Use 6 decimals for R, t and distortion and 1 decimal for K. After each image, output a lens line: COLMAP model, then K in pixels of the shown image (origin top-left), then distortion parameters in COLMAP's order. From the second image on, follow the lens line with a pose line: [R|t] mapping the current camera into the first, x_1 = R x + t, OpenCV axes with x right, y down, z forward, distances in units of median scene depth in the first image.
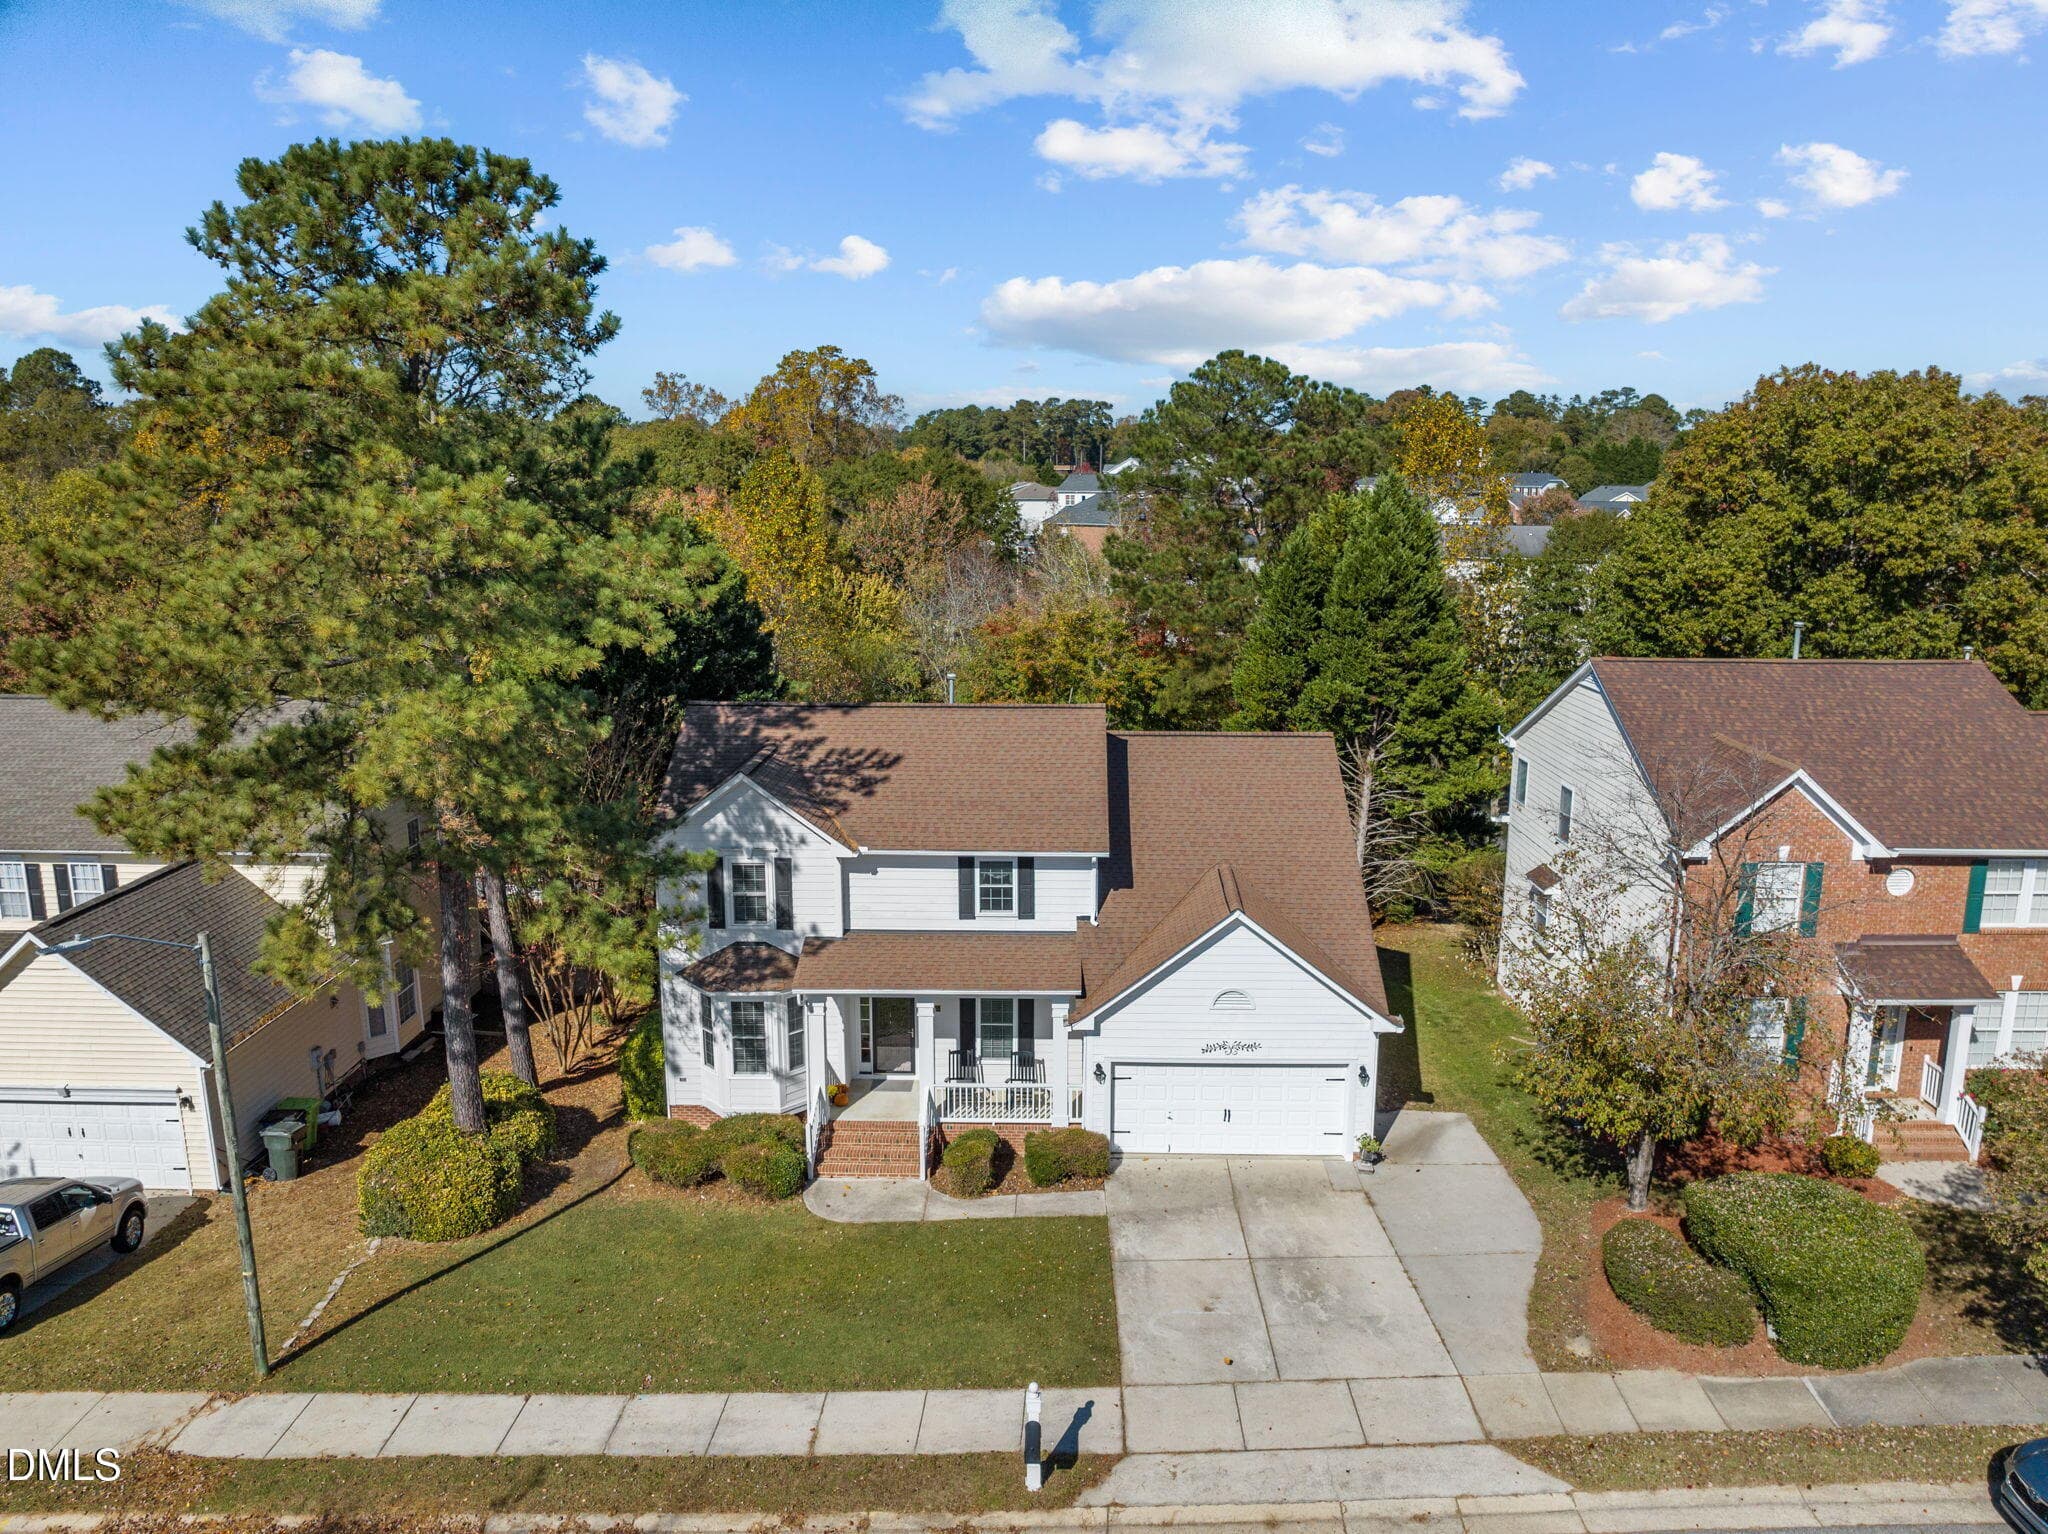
lens RADIAL K [[1448.5, 0, 1030.6], [0, 1448.5, 770.6], [0, 0, 1]] dist [-0.052804, 0.024285]
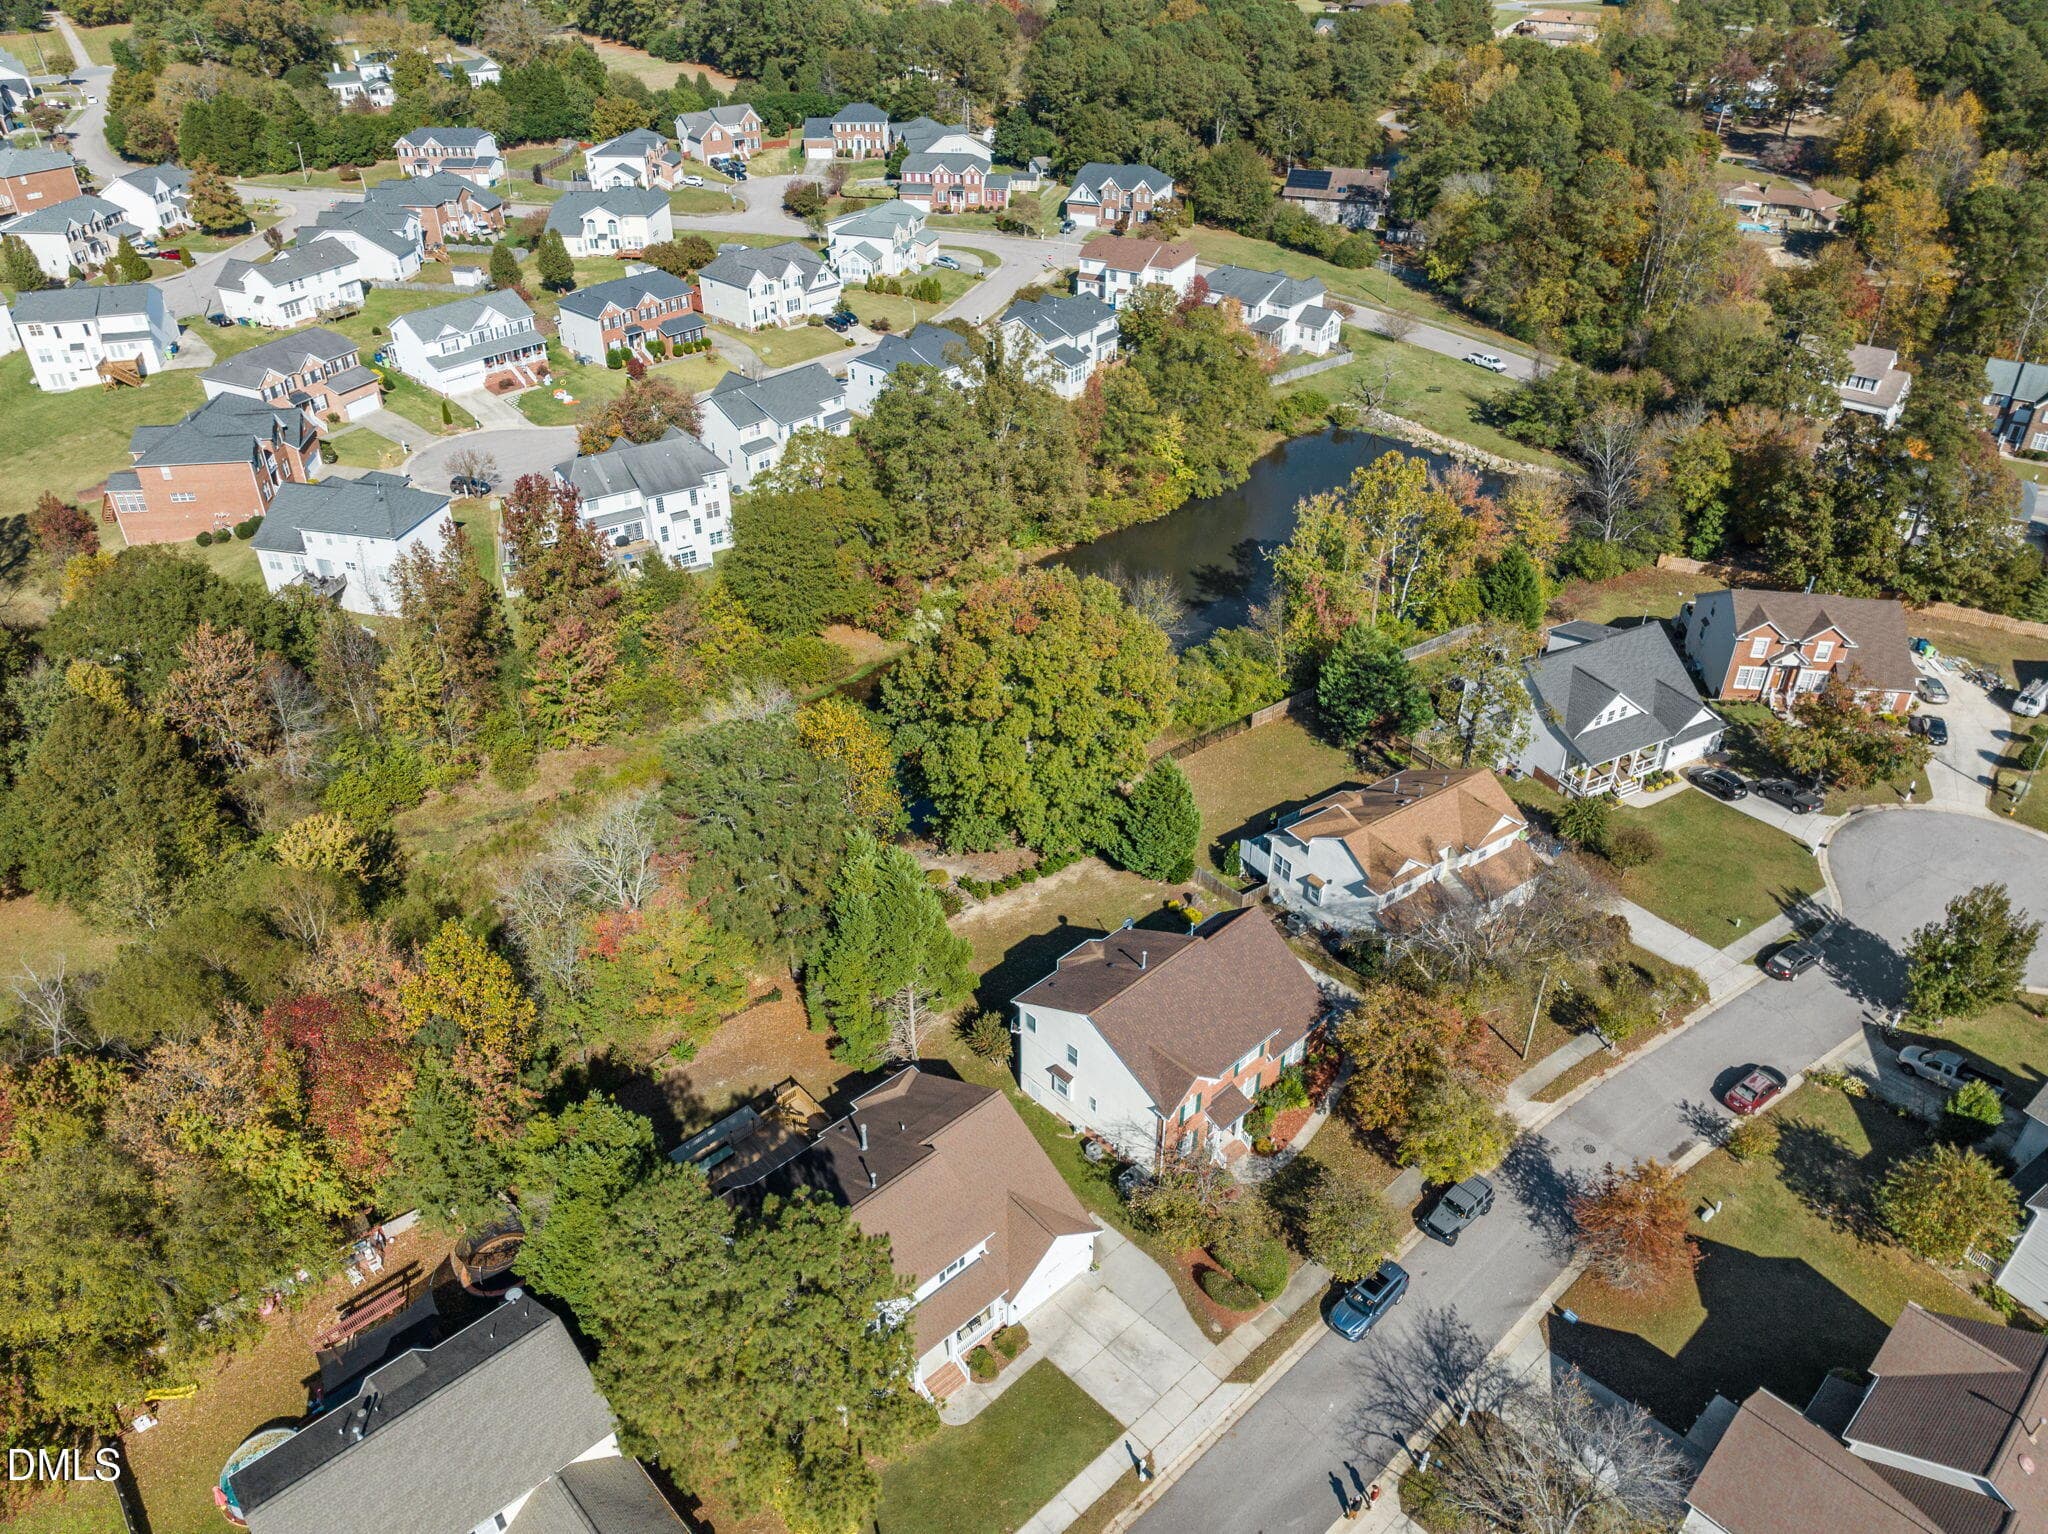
lens RADIAL K [[1448.5, 0, 1030.6], [0, 1448.5, 770.6], [0, 0, 1]] dist [-0.052804, 0.024285]
pose [[0.714600, -0.392992, 0.578709, -1.079770], [0.142149, 0.891596, 0.429942, -1.800319], [-0.684939, -0.224974, 0.692998, -0.567023]]
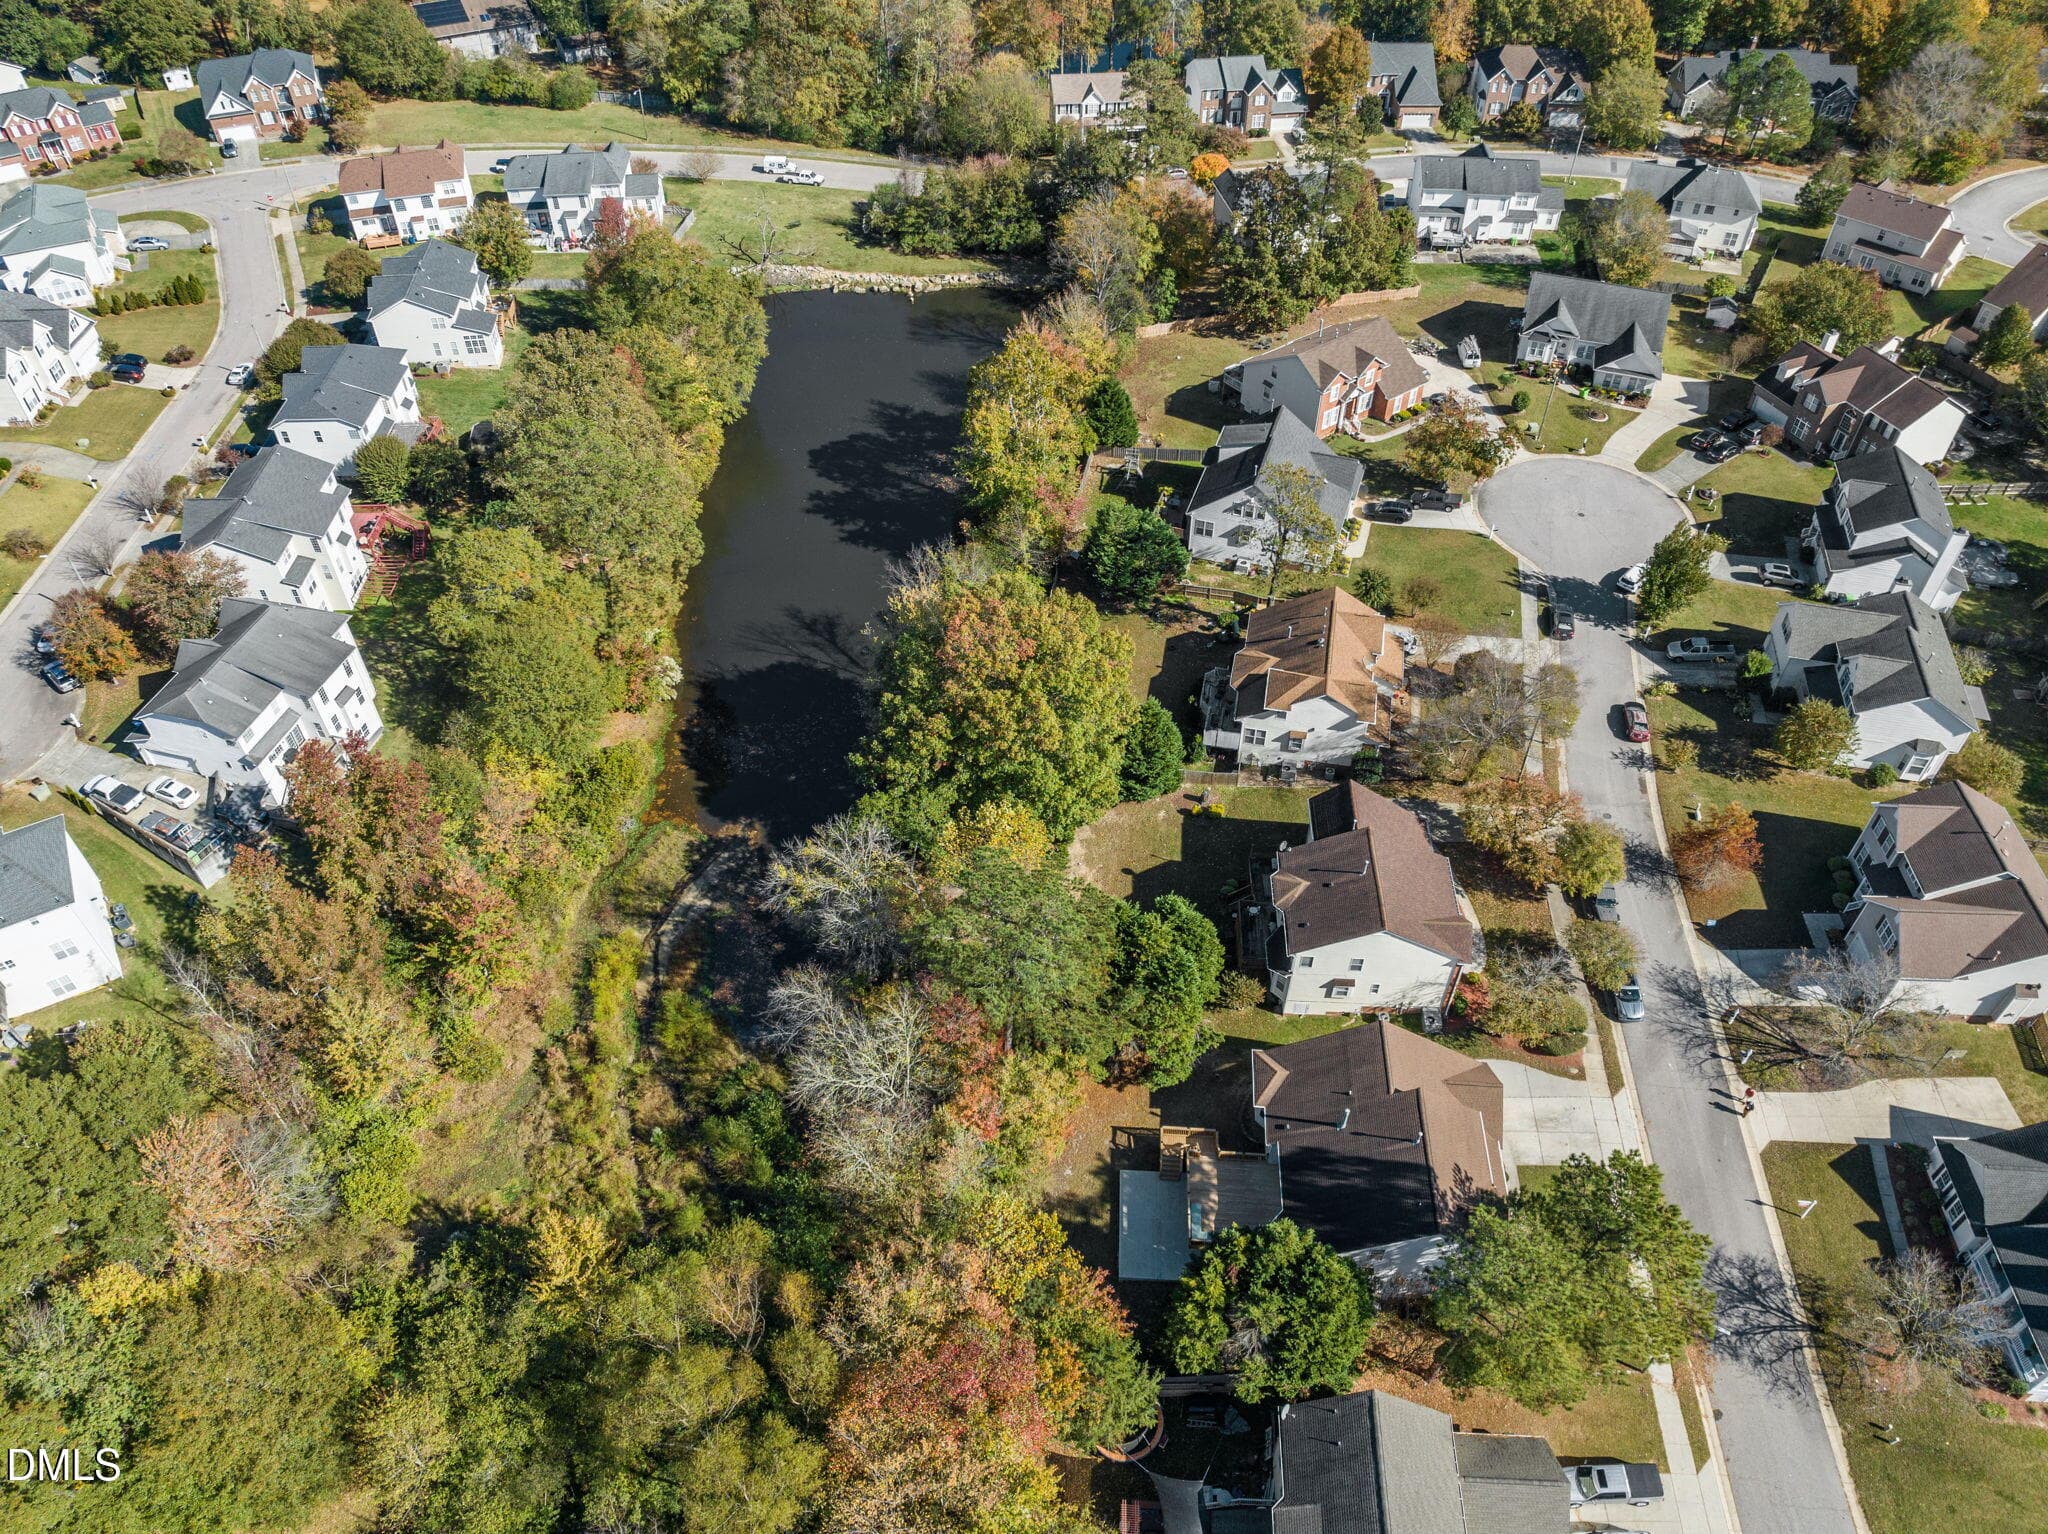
lens RADIAL K [[1448.5, 0, 1030.6], [0, 1448.5, 770.6], [0, 0, 1]] dist [-0.052804, 0.024285]
pose [[0.030584, -0.709827, 0.703712, -1.765011], [0.201558, 0.693958, 0.691228, -3.013840], [-0.978999, 0.120698, 0.164296, 1.491523]]
